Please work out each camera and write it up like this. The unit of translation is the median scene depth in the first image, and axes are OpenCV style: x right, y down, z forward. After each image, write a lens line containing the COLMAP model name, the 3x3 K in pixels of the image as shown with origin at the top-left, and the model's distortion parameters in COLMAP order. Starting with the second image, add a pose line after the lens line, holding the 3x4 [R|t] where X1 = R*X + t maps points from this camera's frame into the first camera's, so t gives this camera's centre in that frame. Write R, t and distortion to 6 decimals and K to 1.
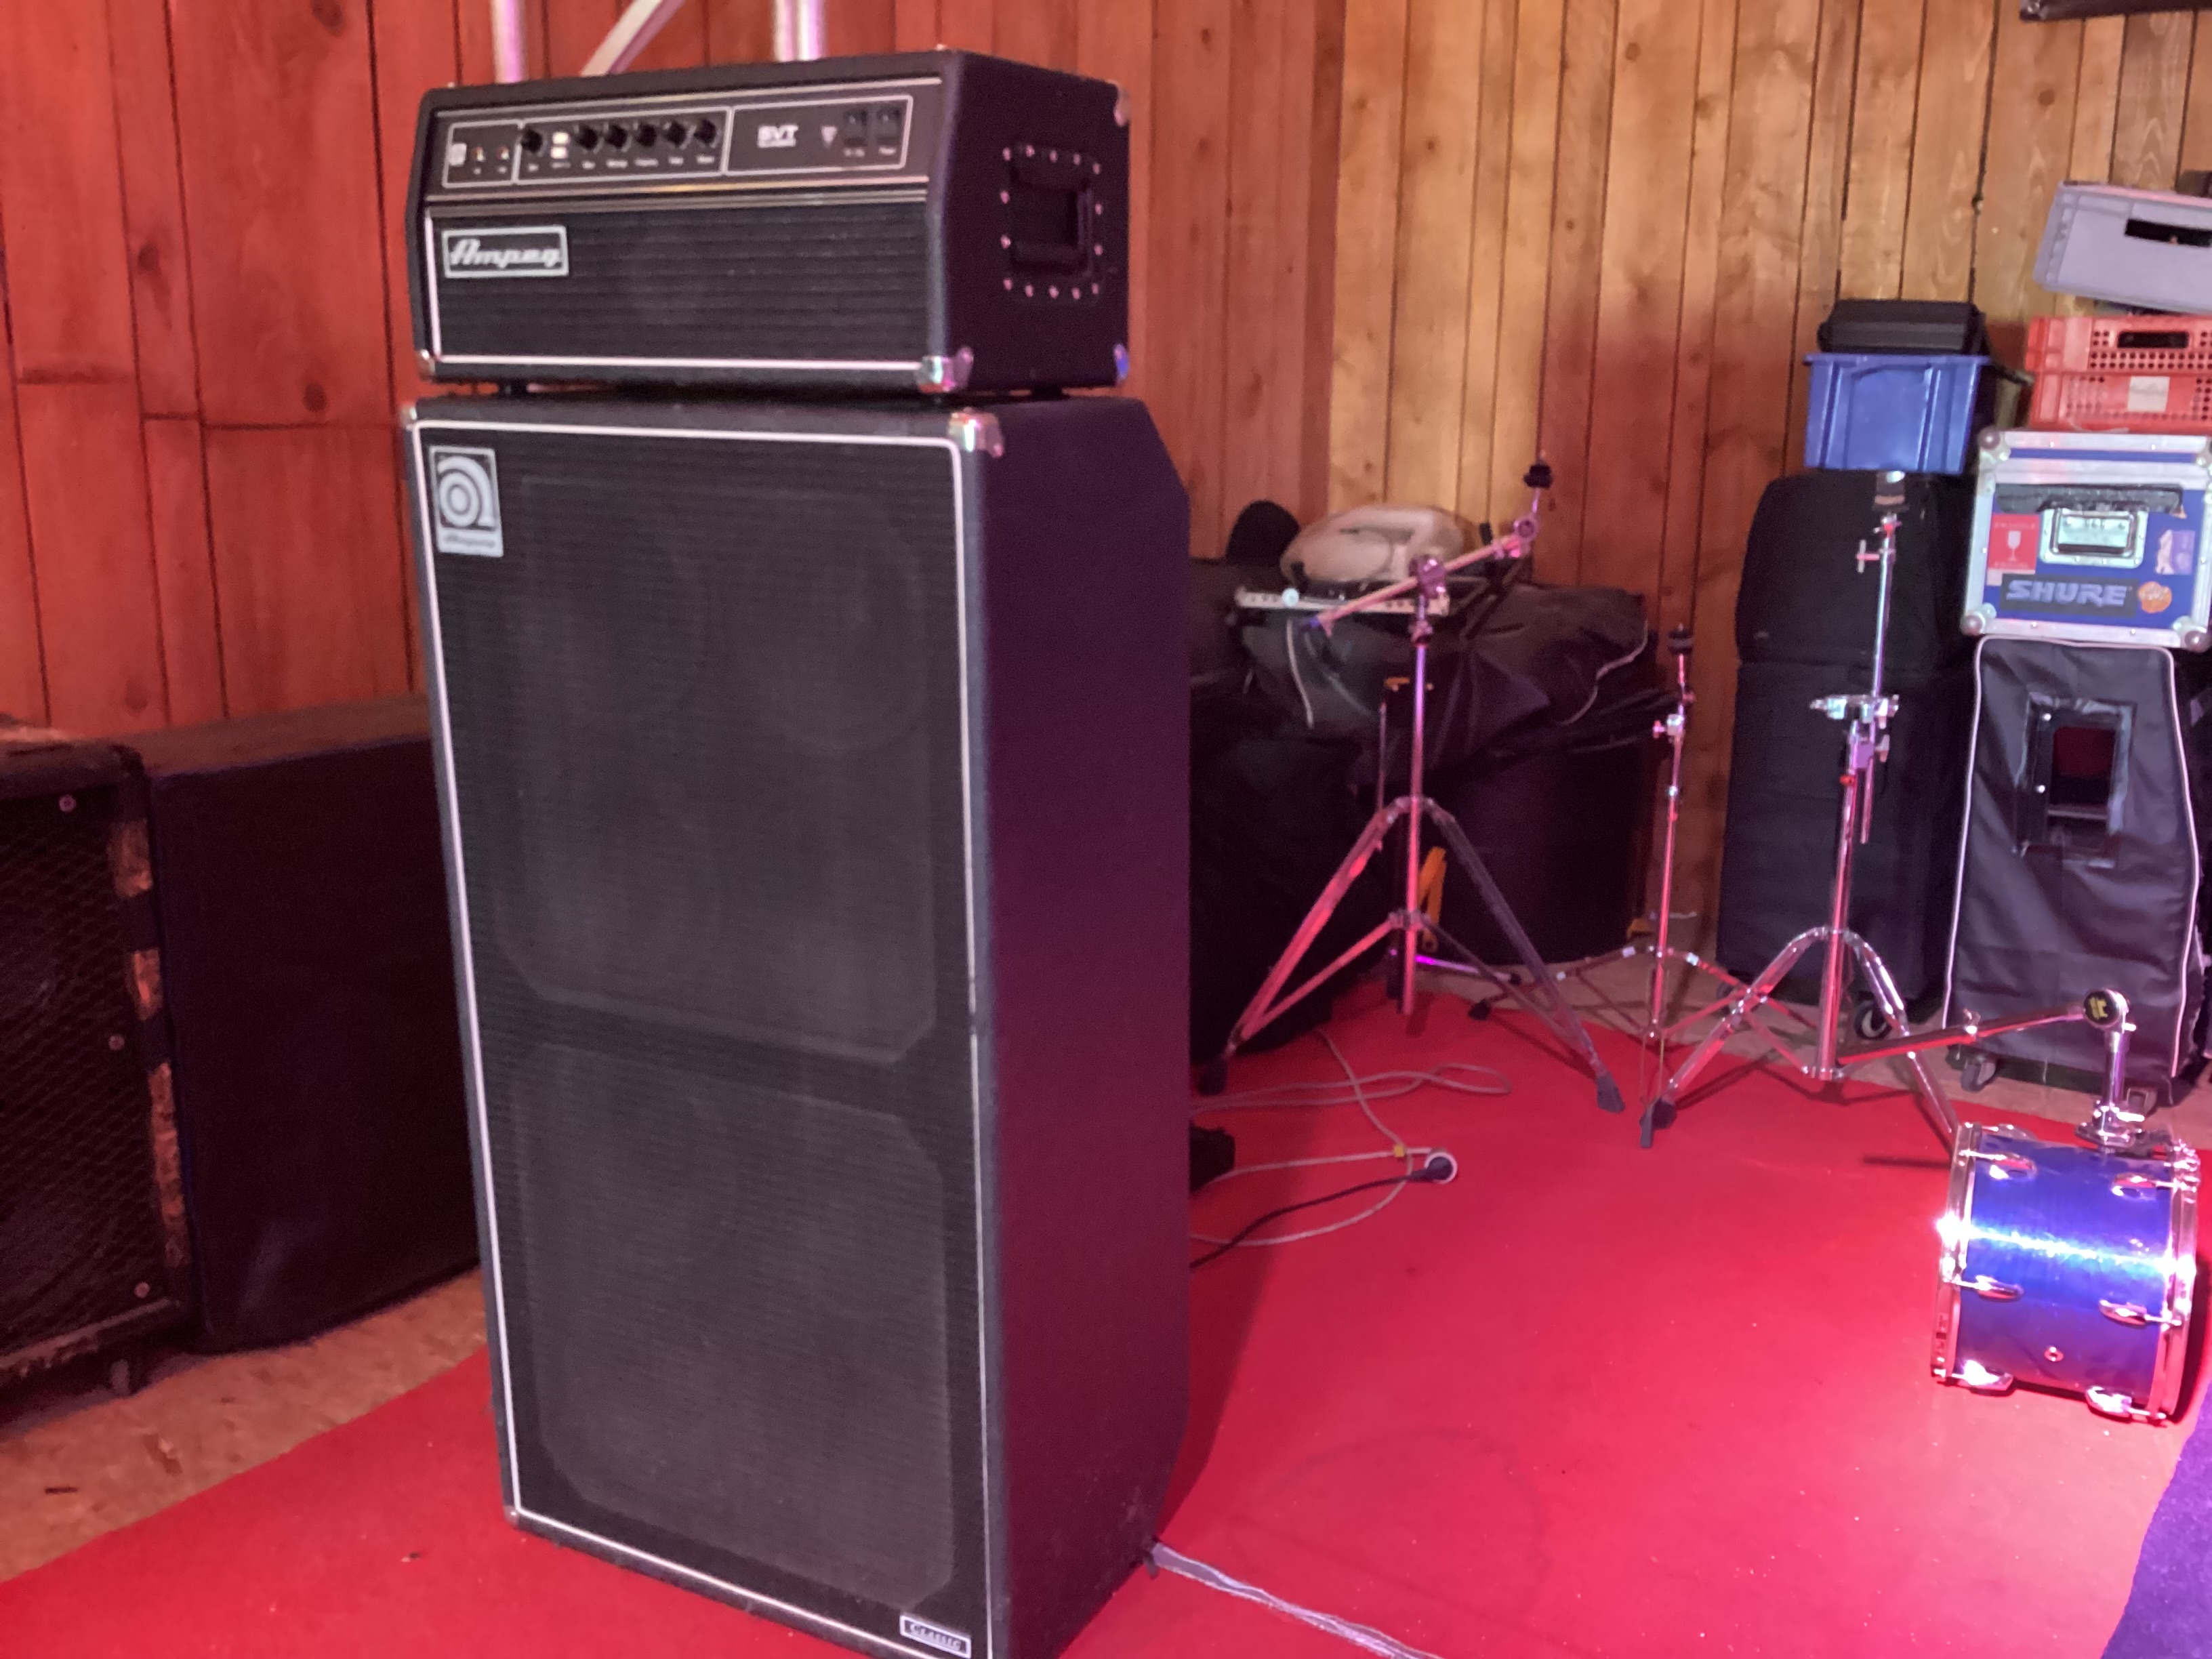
lens RADIAL K [[2057.0, 0, 1106.0], [0, 2057.0, 829.5], [0, 0, 1]] dist [-0.019310, -0.003359]
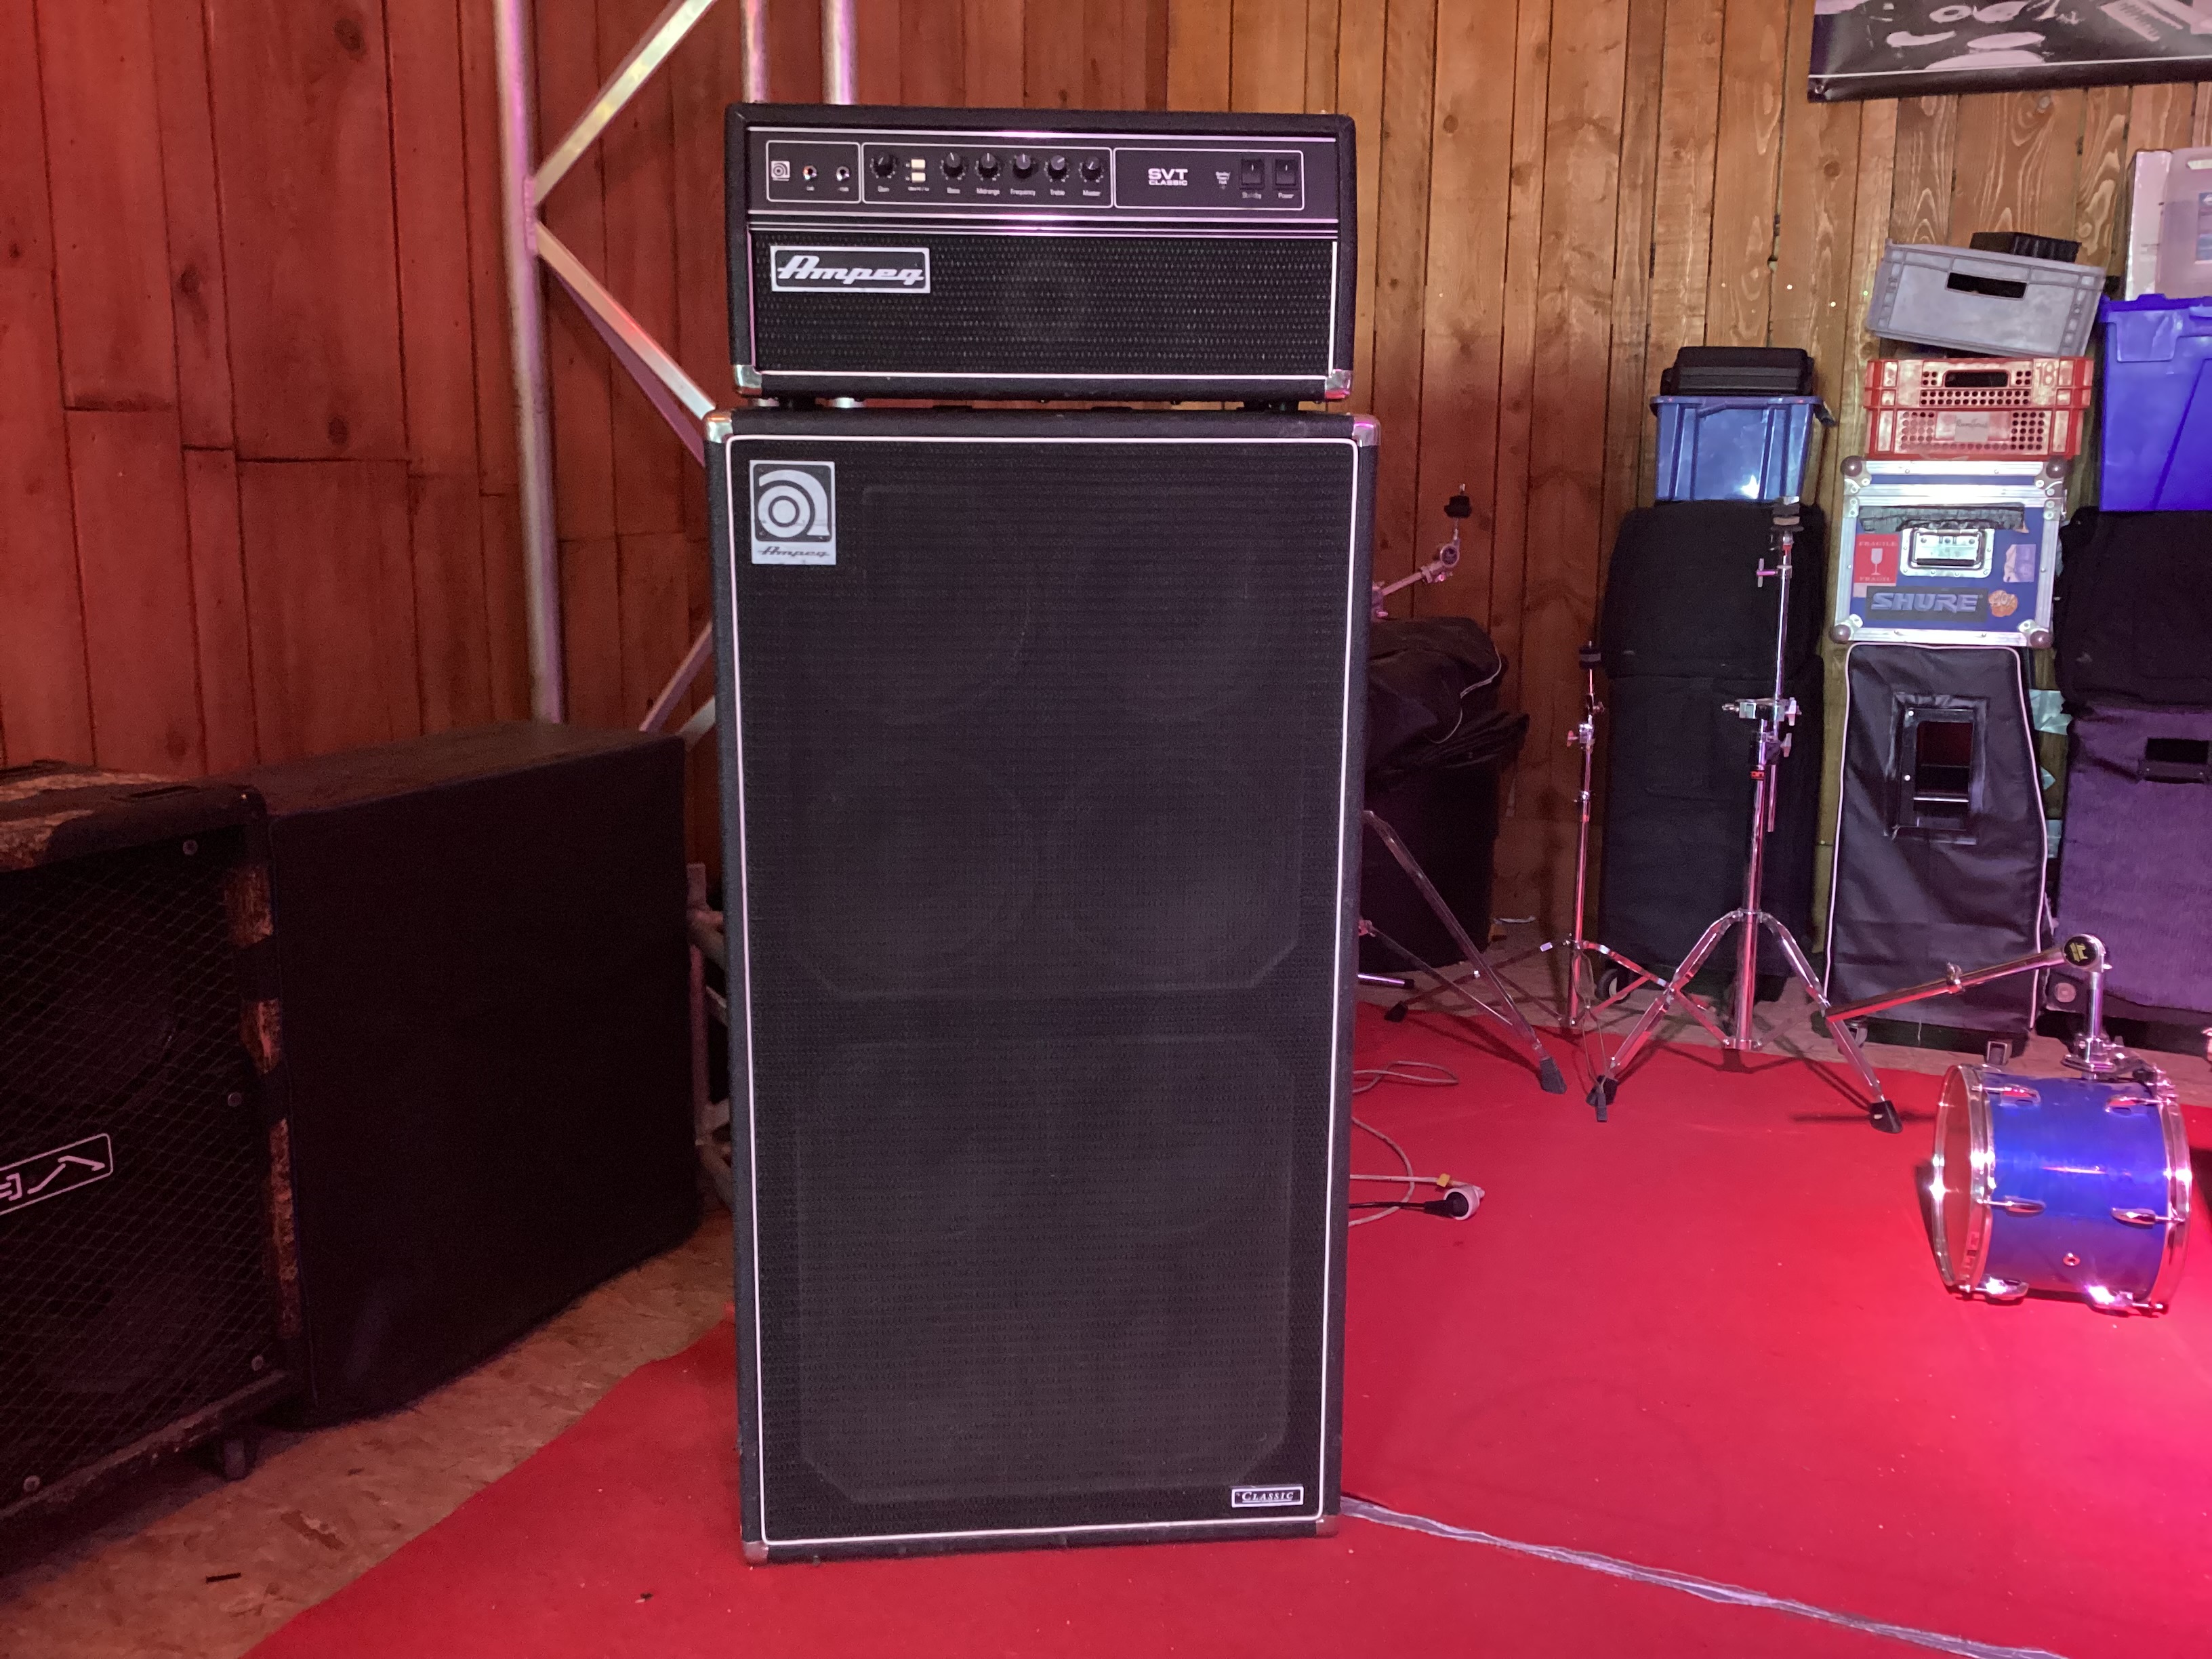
lens RADIAL K [[2022.0, 0, 1106.0], [0, 2022.0, 829.5], [0, 0, 1]] dist [0.007291, -0.027722]
pose [[0.980123, -0.042342, 0.193820, -0.192236], [0.048610, 0.998434, -0.027698, 0.018078], [-0.192344, 0.036570, 0.980646, 0.000525]]
